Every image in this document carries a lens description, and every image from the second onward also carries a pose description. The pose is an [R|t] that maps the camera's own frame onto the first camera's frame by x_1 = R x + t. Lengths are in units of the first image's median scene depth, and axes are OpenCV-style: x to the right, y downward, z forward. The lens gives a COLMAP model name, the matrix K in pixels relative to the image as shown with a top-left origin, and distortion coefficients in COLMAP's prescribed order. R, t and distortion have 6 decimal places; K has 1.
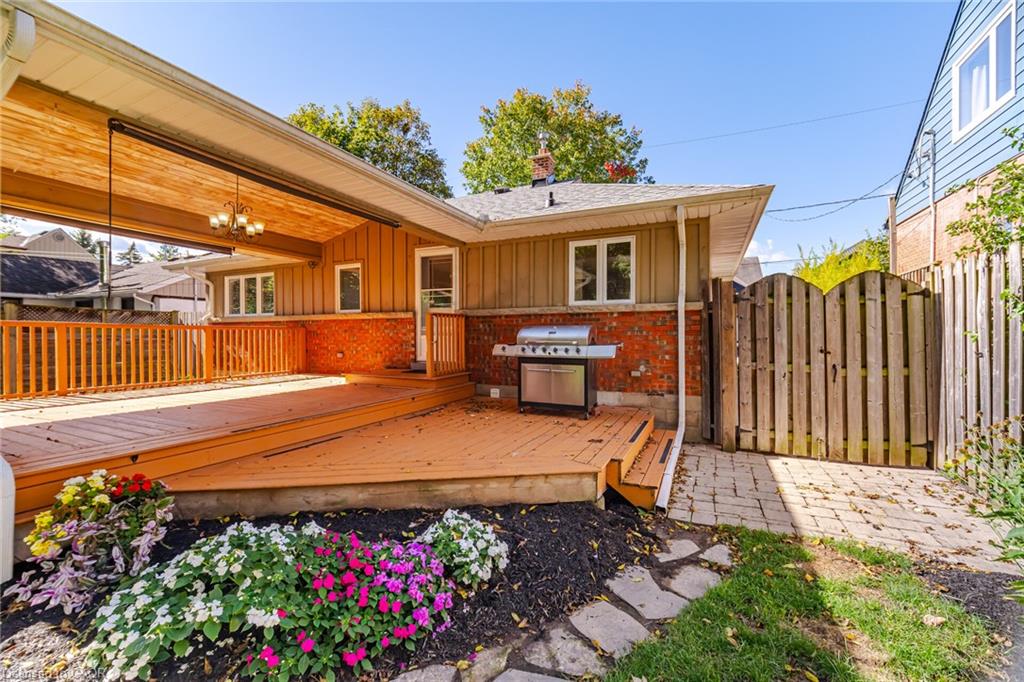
lens RADIAL K [[418.3, 0, 509.2], [0, 418.3, 336.2], [0, 0, 1]] dist [0.001974, 0.000411]
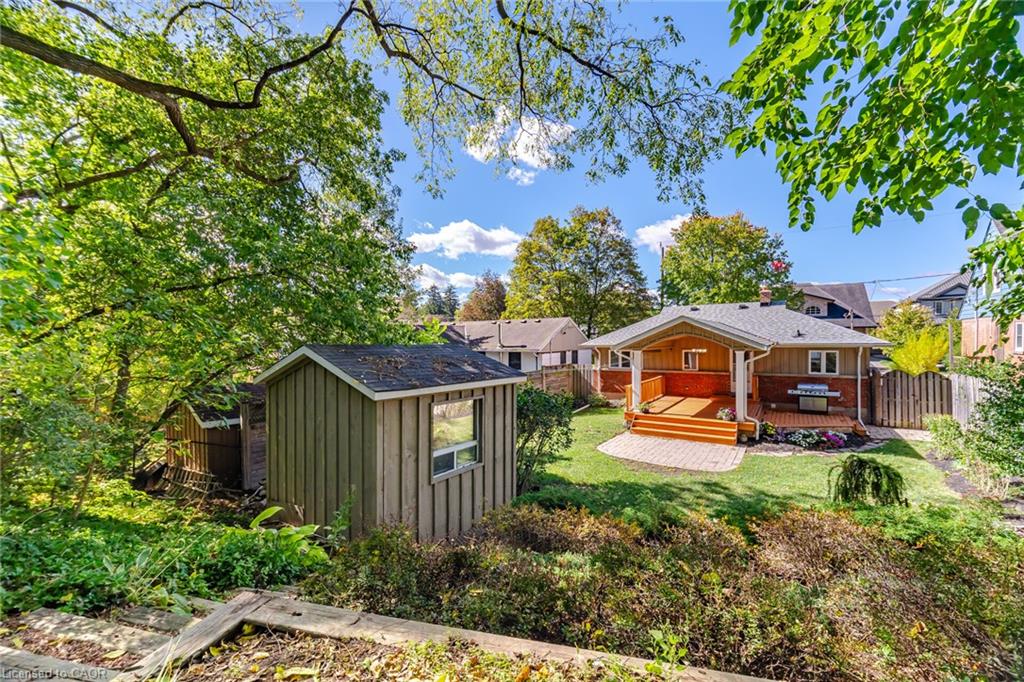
lens RADIAL K [[418.3, 0, 511.2], [0, 418.3, 344.1], [0, 0, 1]] dist [0.001974, 0.000411]
pose [[0.990238, -0.008493, -0.139129, -1.378957], [0.009887, 0.999908, 0.009333, -0.310162], [0.139037, -0.010618, 0.990230, -1.940799]]
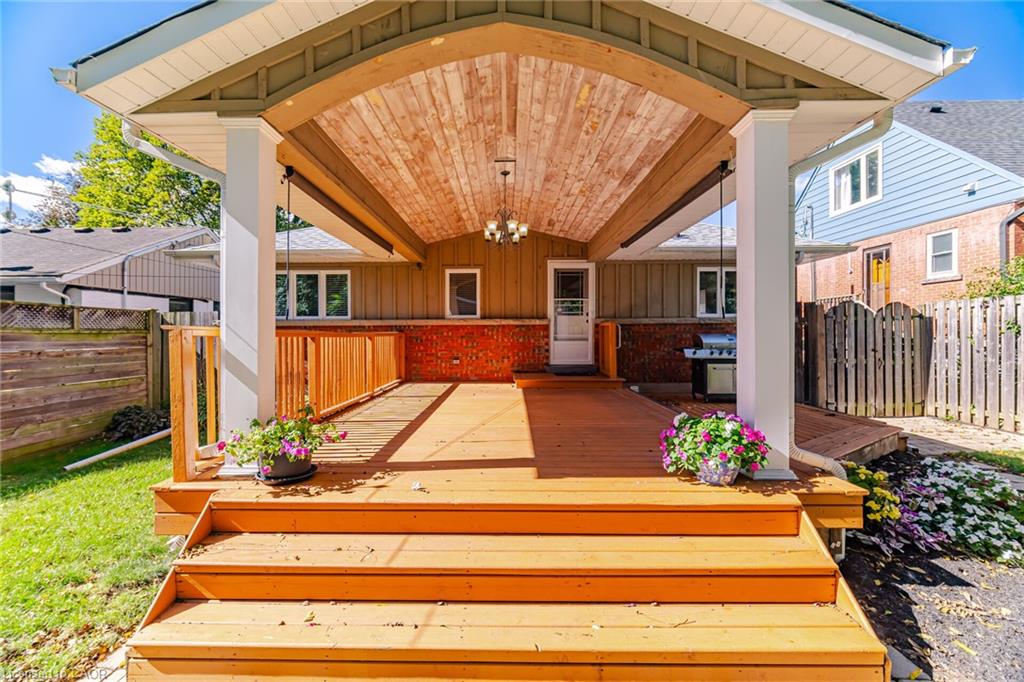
lens RADIAL K [[418.3, 0, 496.3], [0, 418.3, 335.1], [0, 0, 1]] dist [0.001974, 0.000411]
pose [[0.909711, -0.003353, 0.415229, -0.939366], [0.003560, 0.999994, 0.000276, -0.021273], [-0.415228, 0.001227, 0.909717, 0.095764]]
